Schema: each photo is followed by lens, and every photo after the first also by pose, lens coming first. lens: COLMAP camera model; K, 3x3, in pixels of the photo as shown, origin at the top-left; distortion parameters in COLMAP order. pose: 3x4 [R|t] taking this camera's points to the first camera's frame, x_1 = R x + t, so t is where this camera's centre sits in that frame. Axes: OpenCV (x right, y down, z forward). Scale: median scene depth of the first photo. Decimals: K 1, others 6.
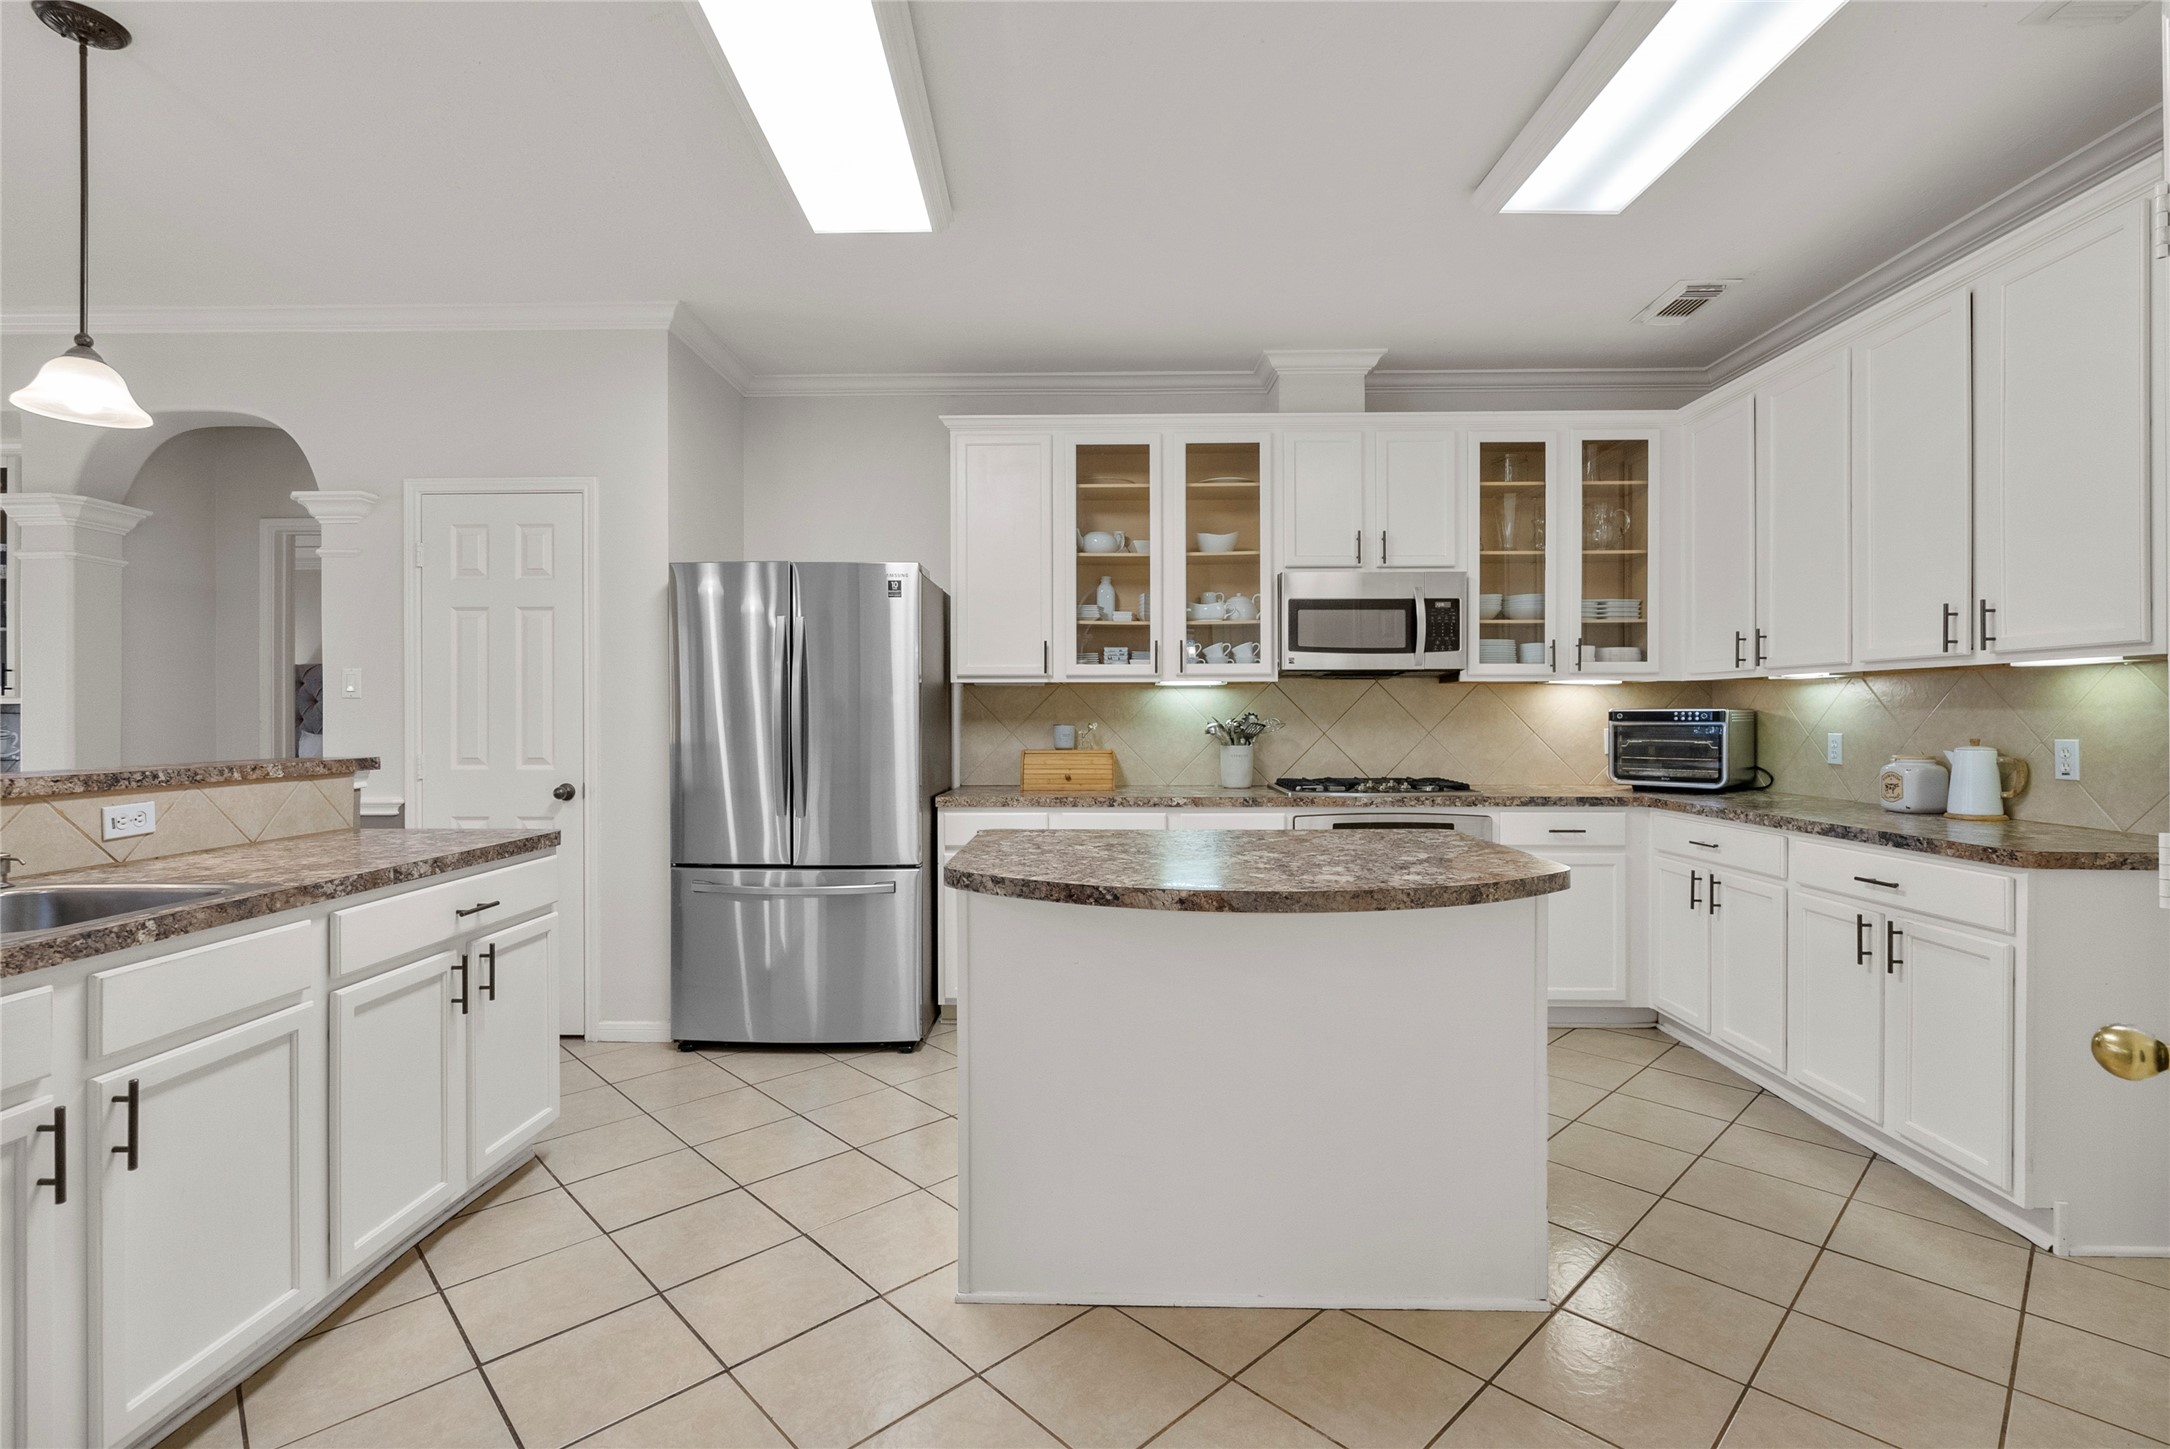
lens RADIAL K [[998.7, 0, 1092.6], [0, 998.7, 719.0], [0, 0, 1]] dist [-0.001818, 0.000002]
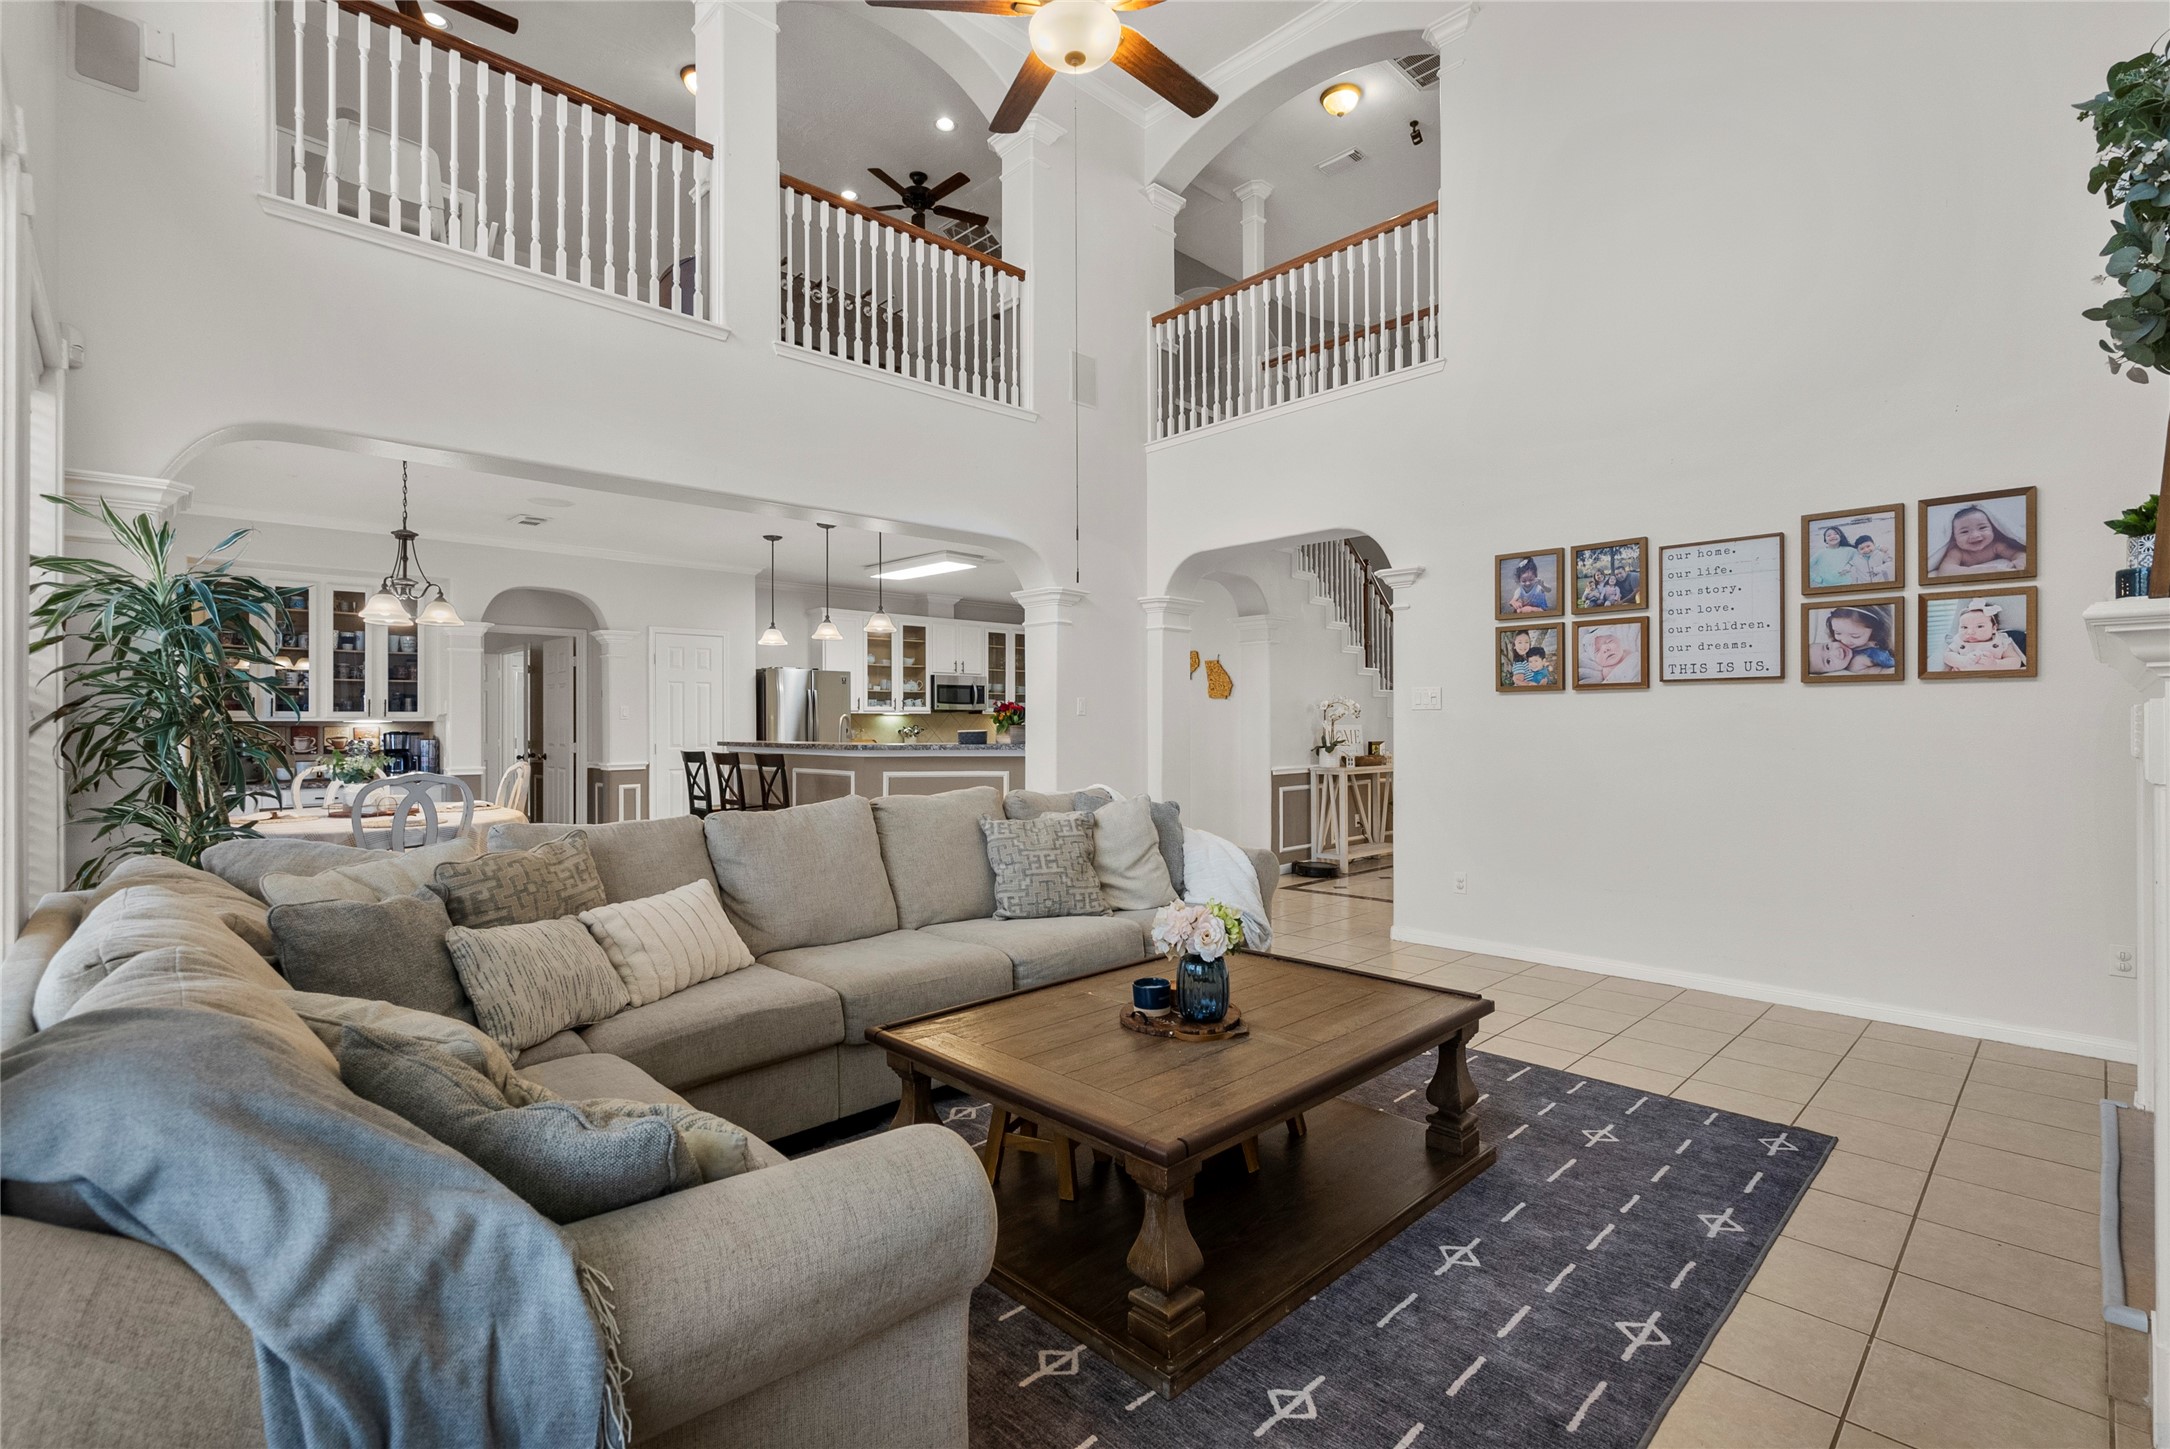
lens RADIAL K [[975.8, 0, 1094.9], [0, 975.8, 715.0], [0, 0, 1]] dist [0.001058, 0.000225]
pose [[0.700352, 0.005465, 0.713777, -1.430051], [0.002009, 0.999952, -0.009627, -0.005979], [-0.713795, 0.008176, 0.700307, -1.222059]]
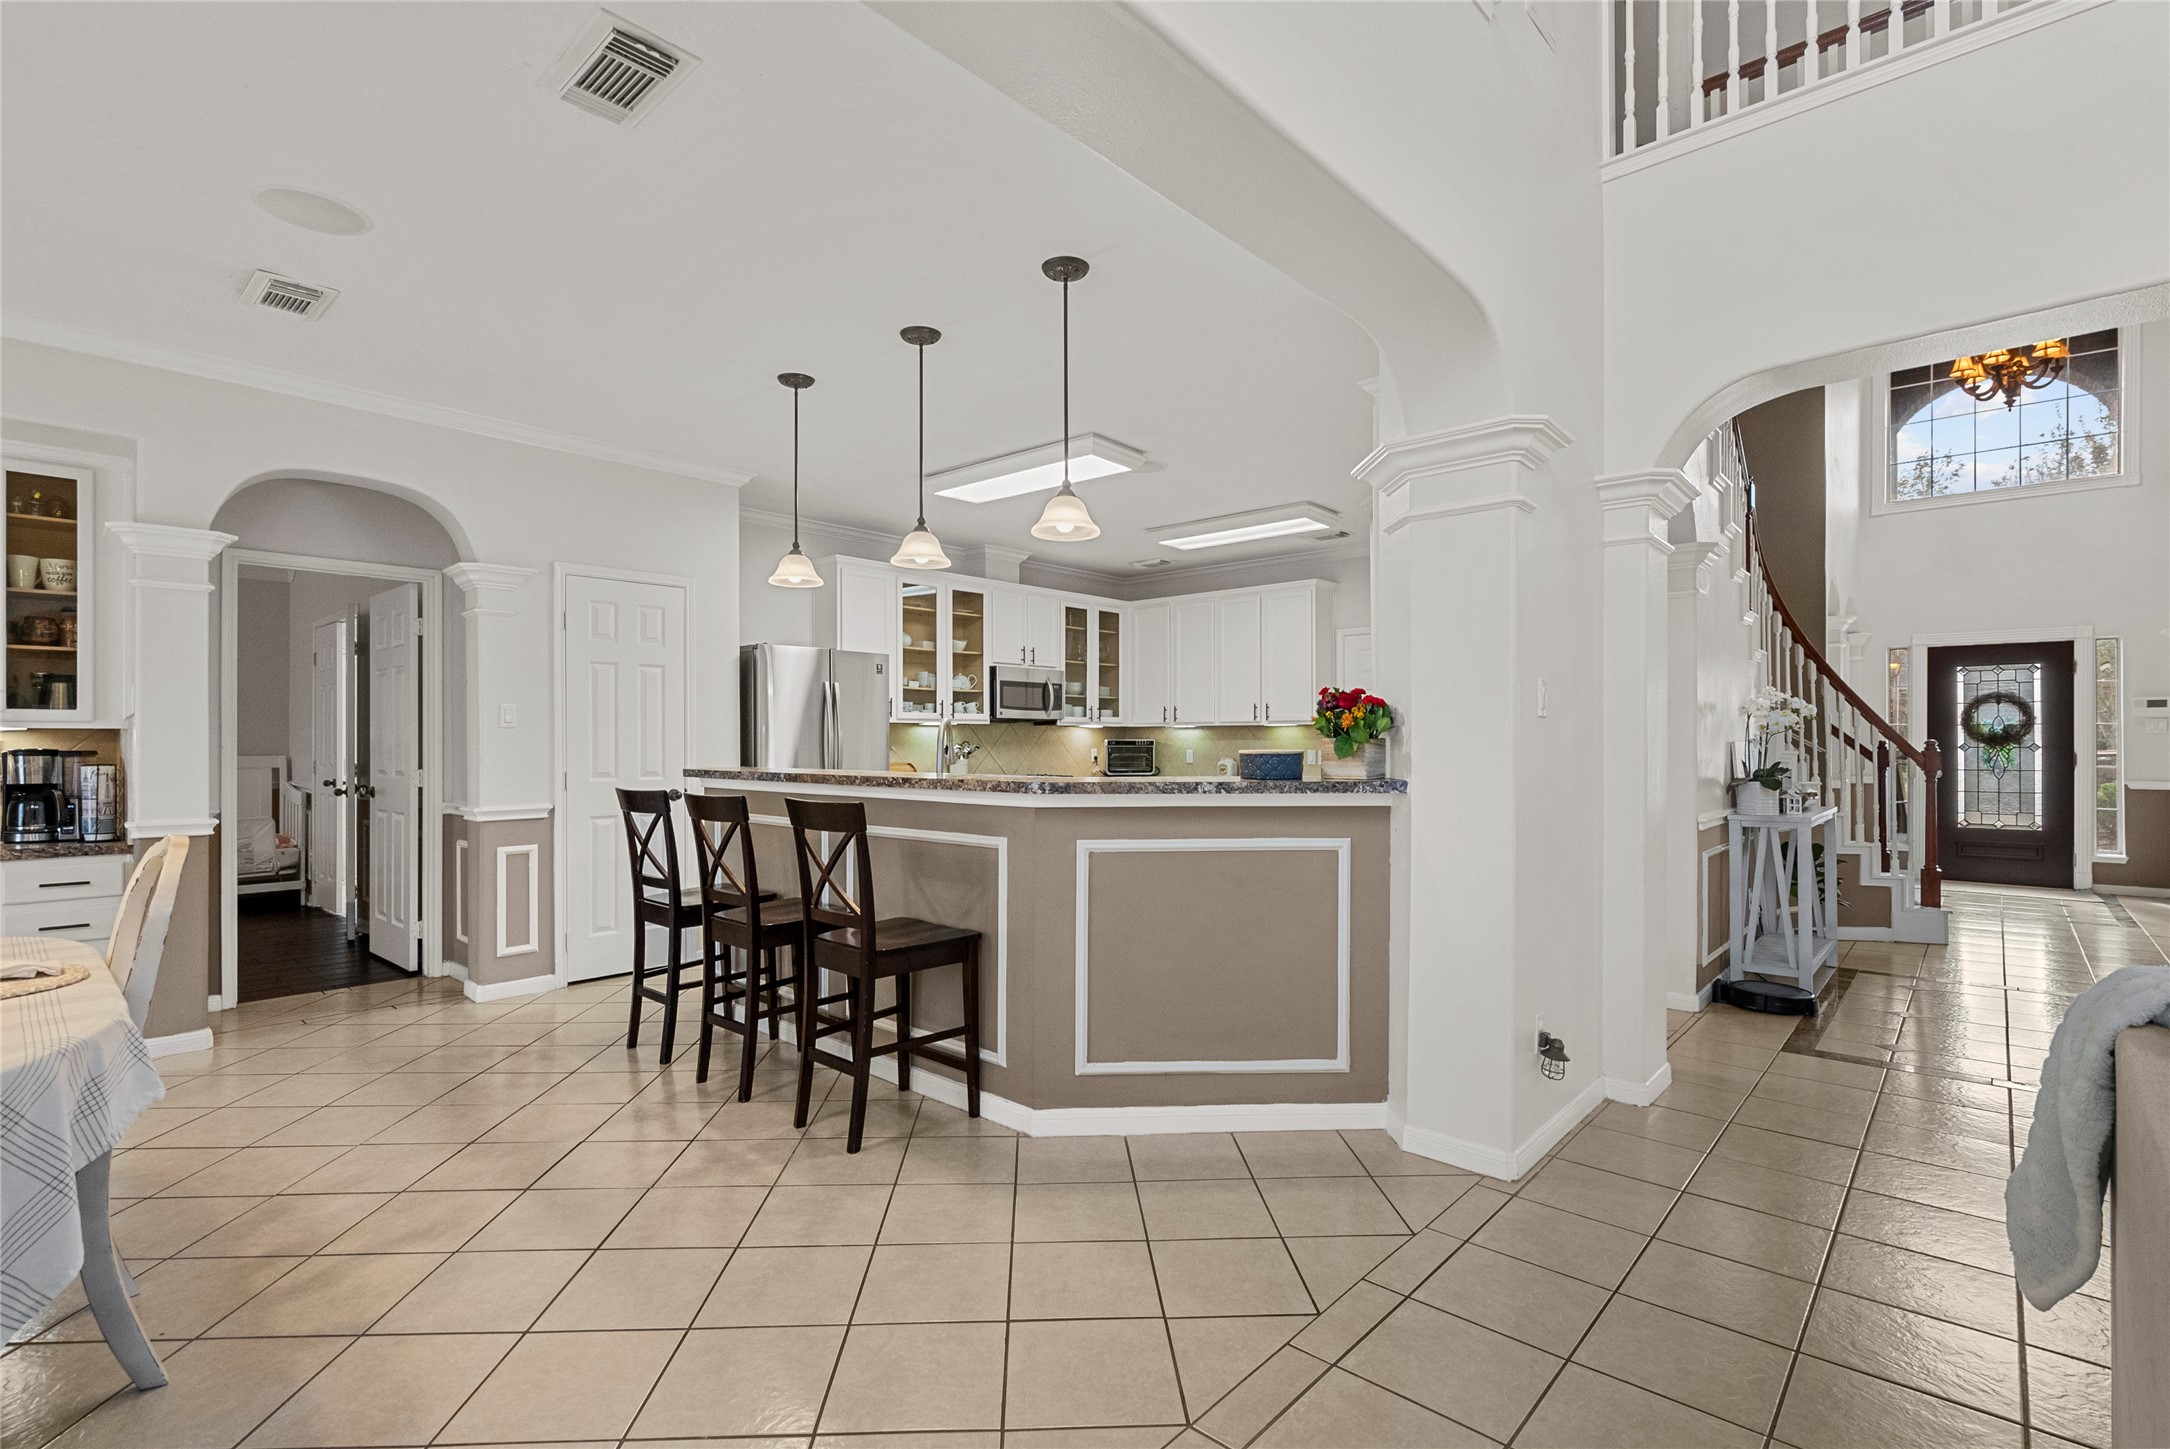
lens RADIAL K [[994.8, 0, 1086.9], [0, 994.8, 736.9], [0, 0, 1]] dist [-0.000663, 0.000708]
pose [[0.657759, 0.005339, 0.753210, -1.087374], [-0.000784, 0.999979, -0.006404, -0.001510], [-0.753228, 0.003621, 0.657749, -0.349626]]
